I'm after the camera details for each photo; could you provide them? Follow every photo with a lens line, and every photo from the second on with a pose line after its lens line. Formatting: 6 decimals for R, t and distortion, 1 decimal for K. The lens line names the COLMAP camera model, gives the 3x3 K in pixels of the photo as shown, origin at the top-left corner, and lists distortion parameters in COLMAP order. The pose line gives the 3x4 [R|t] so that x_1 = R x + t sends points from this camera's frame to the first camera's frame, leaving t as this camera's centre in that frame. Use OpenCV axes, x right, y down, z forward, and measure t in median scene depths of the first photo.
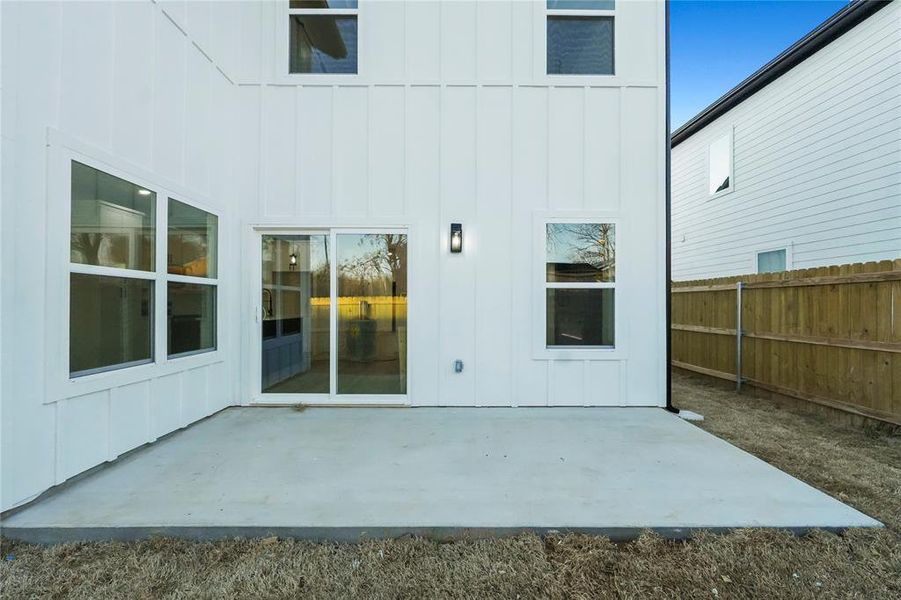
lens RADIAL K [[420.5, 0, 443.9], [0, 420.5, 301.0], [0, 0, 1]] dist [-0.002489, 0.000306]
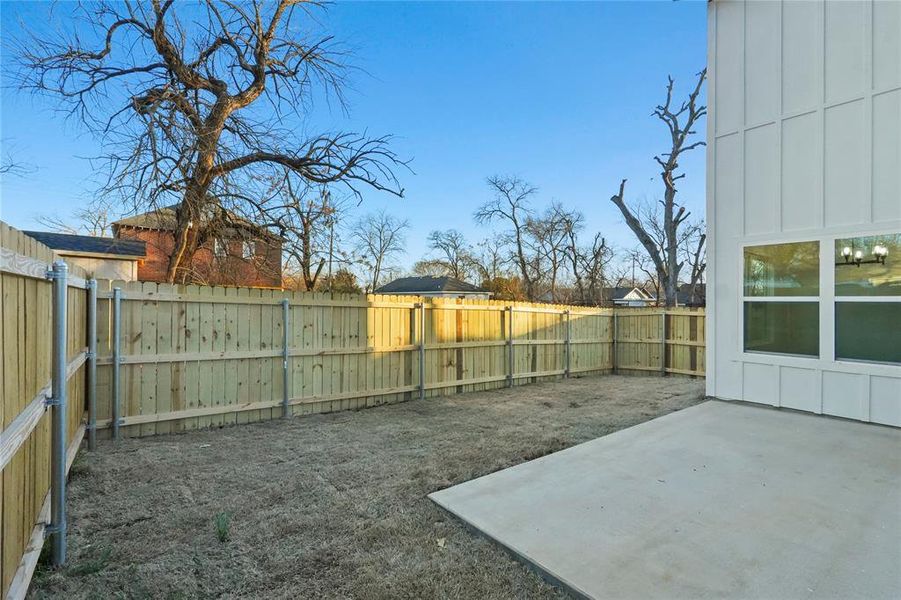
lens RADIAL K [[420.5, 0, 452.2], [0, 420.5, 305.6], [0, 0, 1]] dist [-0.002489, 0.000306]
pose [[-0.797530, 0.000354, -0.603280, 1.187426], [0.005148, 0.999967, -0.006219, -0.032767], [0.603258, -0.008066, -0.797505, 1.393663]]
